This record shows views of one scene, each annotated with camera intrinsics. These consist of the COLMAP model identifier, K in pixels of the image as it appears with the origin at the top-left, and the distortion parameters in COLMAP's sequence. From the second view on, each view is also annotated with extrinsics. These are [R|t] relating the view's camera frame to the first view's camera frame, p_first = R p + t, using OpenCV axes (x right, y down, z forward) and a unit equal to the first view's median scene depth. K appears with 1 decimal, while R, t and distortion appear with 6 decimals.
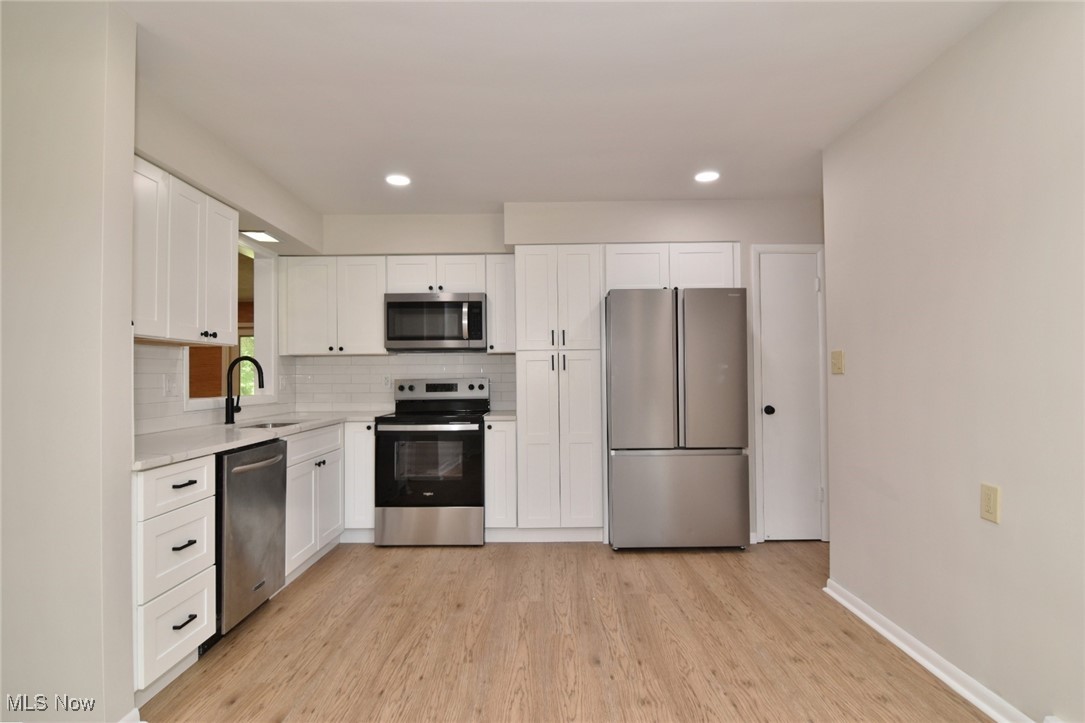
lens RADIAL K [[575.0, 0, 542.5], [0, 575.0, 361.5], [0, 0, 1]] dist [-0.000263, -0.012054]
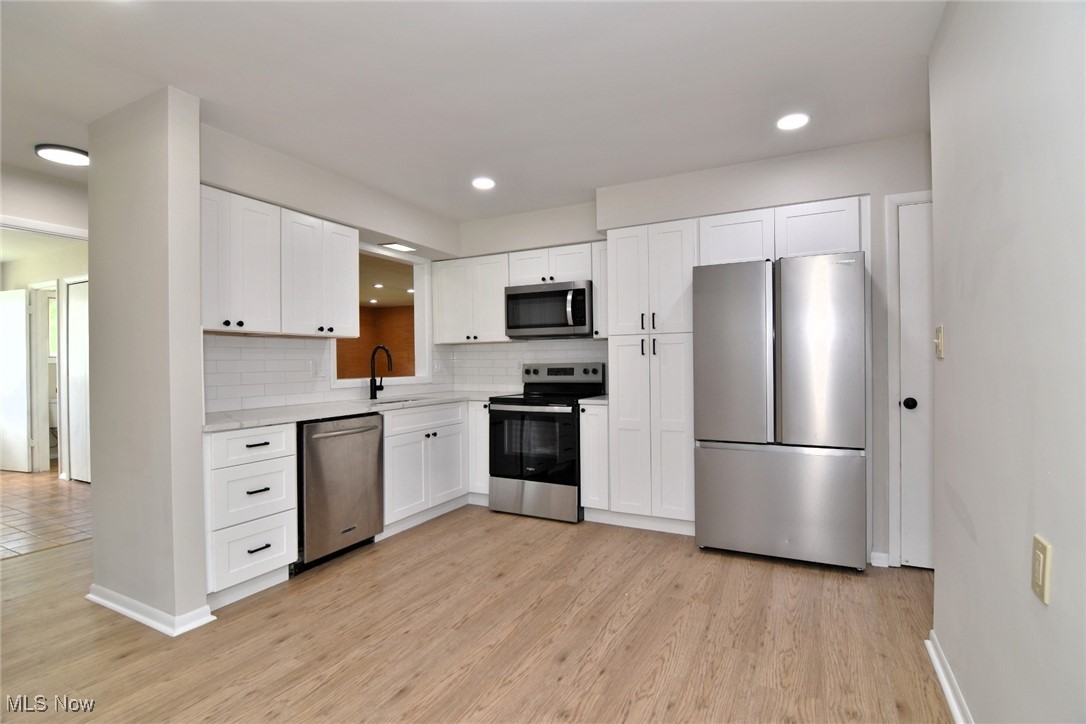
lens RADIAL K [[525.5, 0, 540.8], [0, 525.5, 363.2], [0, 0, 1]] dist [-0.002706, -0.011251]
pose [[0.888138, 0.000571, -0.459576, 0.284337], [0.013930, 0.999506, 0.028161, 0.001801], [0.459365, -0.031412, 0.887692, 0.134545]]
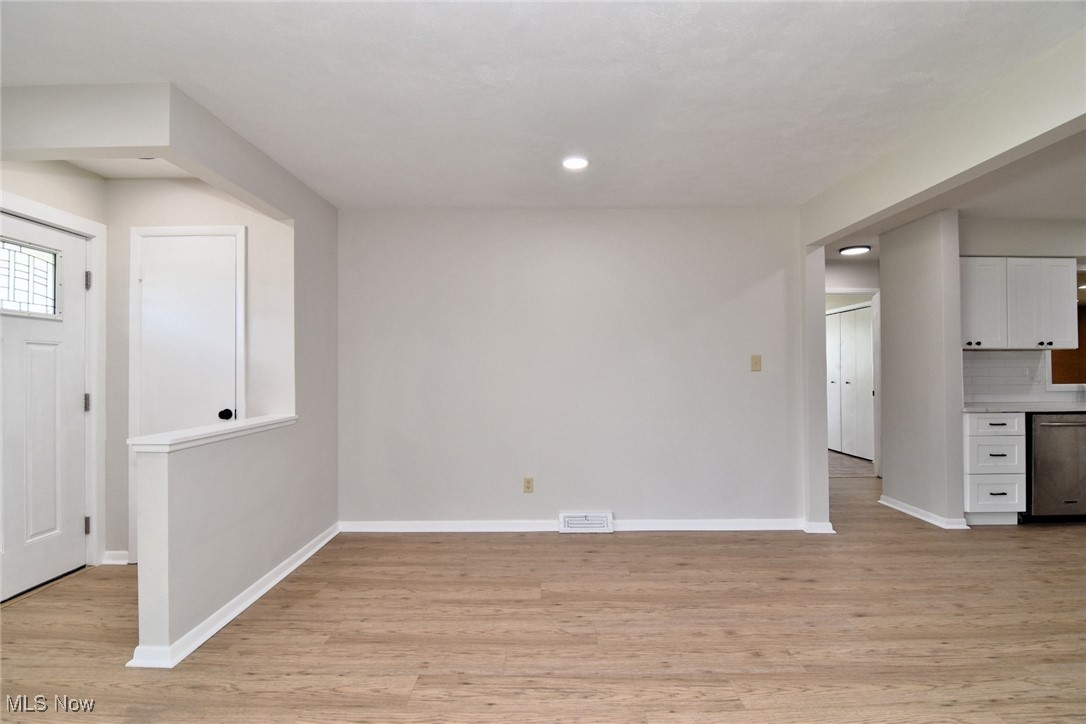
lens RADIAL K [[525.5, 0, 540.8], [0, 525.5, 363.2], [0, 0, 1]] dist [-0.002706, -0.011251]
pose [[0.000442, -0.007629, -0.999971, 0.658942], [0.027611, 0.999590, -0.007614, -0.014406], [0.999619, -0.027607, 0.000652, -0.318400]]
